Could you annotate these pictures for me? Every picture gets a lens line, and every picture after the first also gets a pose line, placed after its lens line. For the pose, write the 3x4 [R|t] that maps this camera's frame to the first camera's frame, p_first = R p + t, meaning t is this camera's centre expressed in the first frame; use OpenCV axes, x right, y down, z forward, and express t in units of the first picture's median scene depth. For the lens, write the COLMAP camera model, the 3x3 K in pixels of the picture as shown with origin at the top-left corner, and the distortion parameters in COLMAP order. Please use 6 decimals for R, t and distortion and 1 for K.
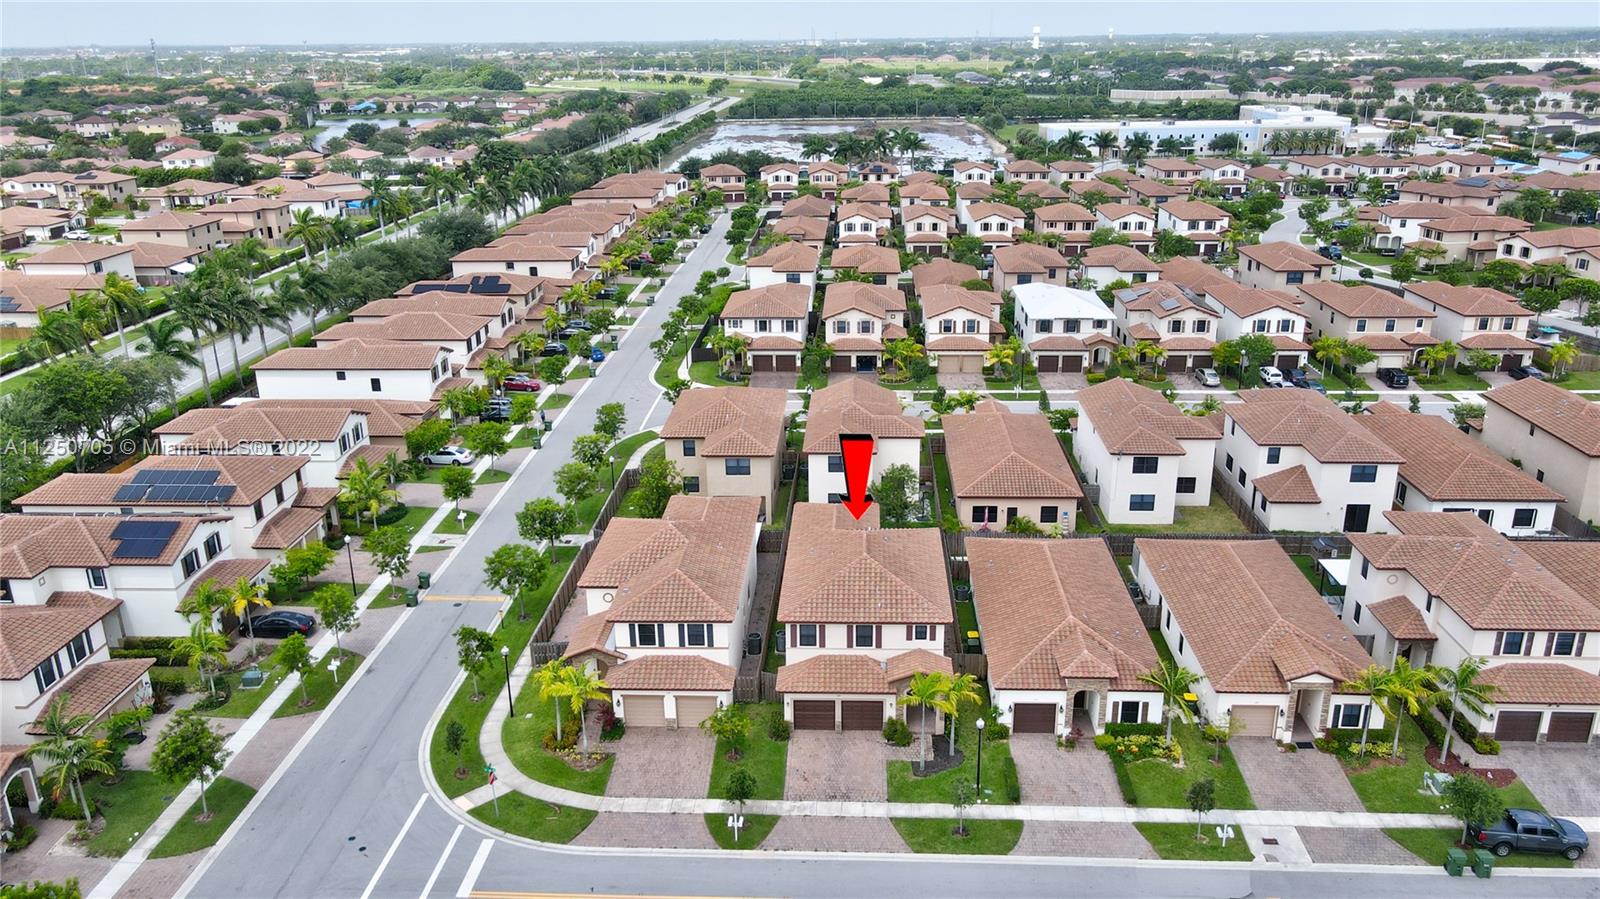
lens RADIAL K [[1165.3, 0, 800.0], [0, 1165.3, 449.5], [0, 0, 1]] dist [-0.008736, -0.000158]
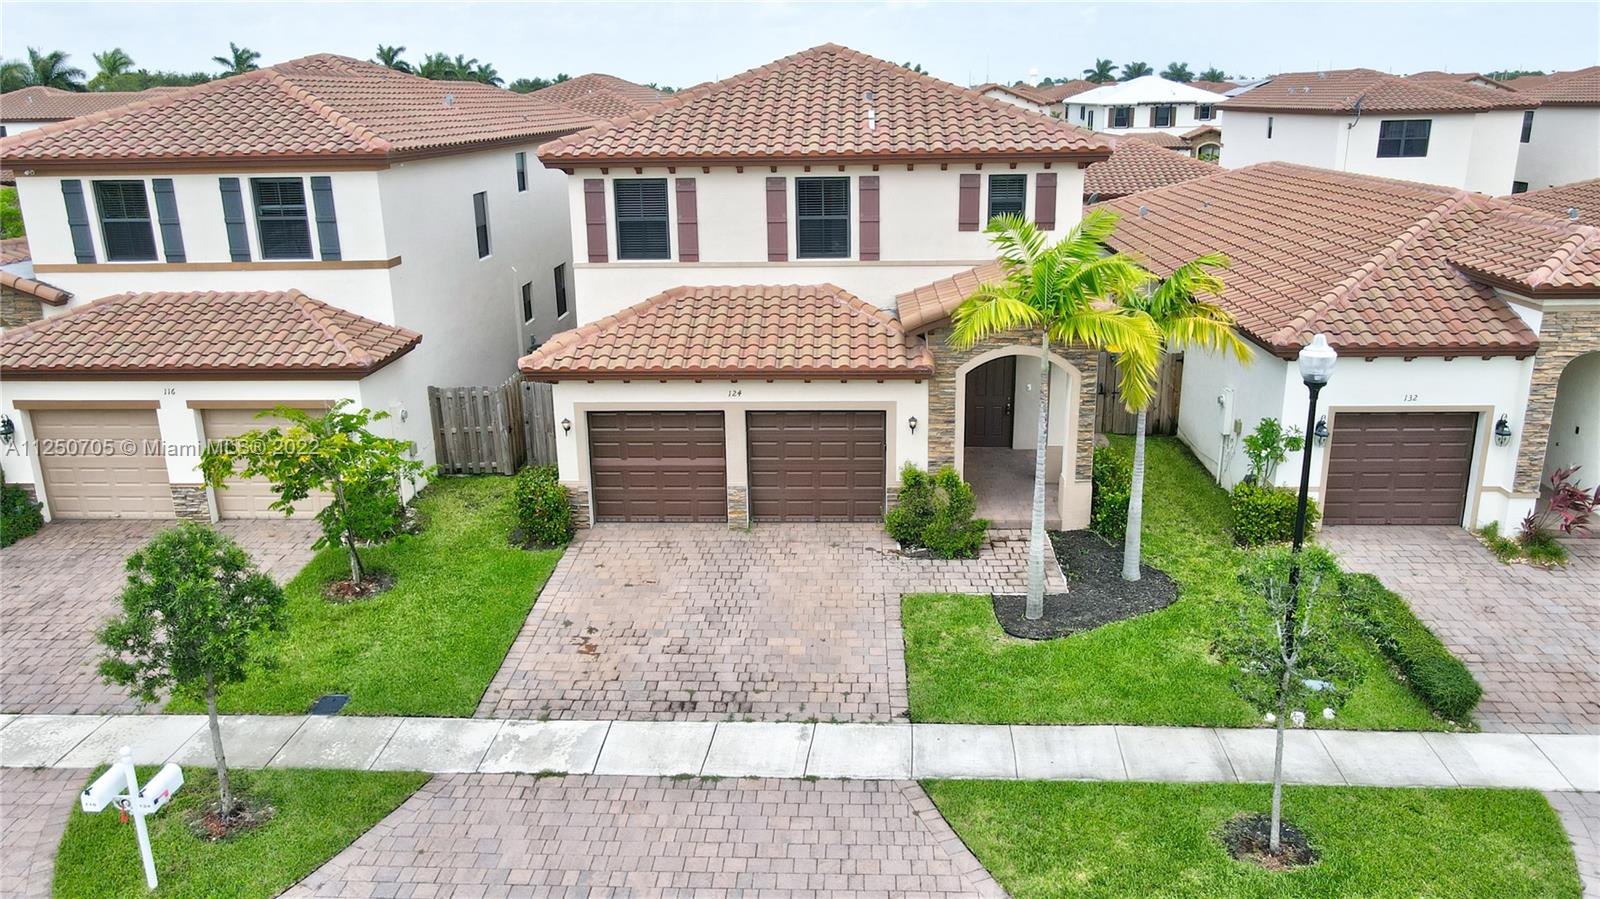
lens RADIAL K [[1160.1, 0, 800.0], [0, 1160.1, 449.5], [0, 0, 1]] dist [0.013009, 0.002855]
pose [[0.999998, -0.001810, 0.000352, 0.049695], [0.001825, 0.998766, -0.049634, 0.241407], [-0.000262, 0.049635, 0.998767, 0.709276]]
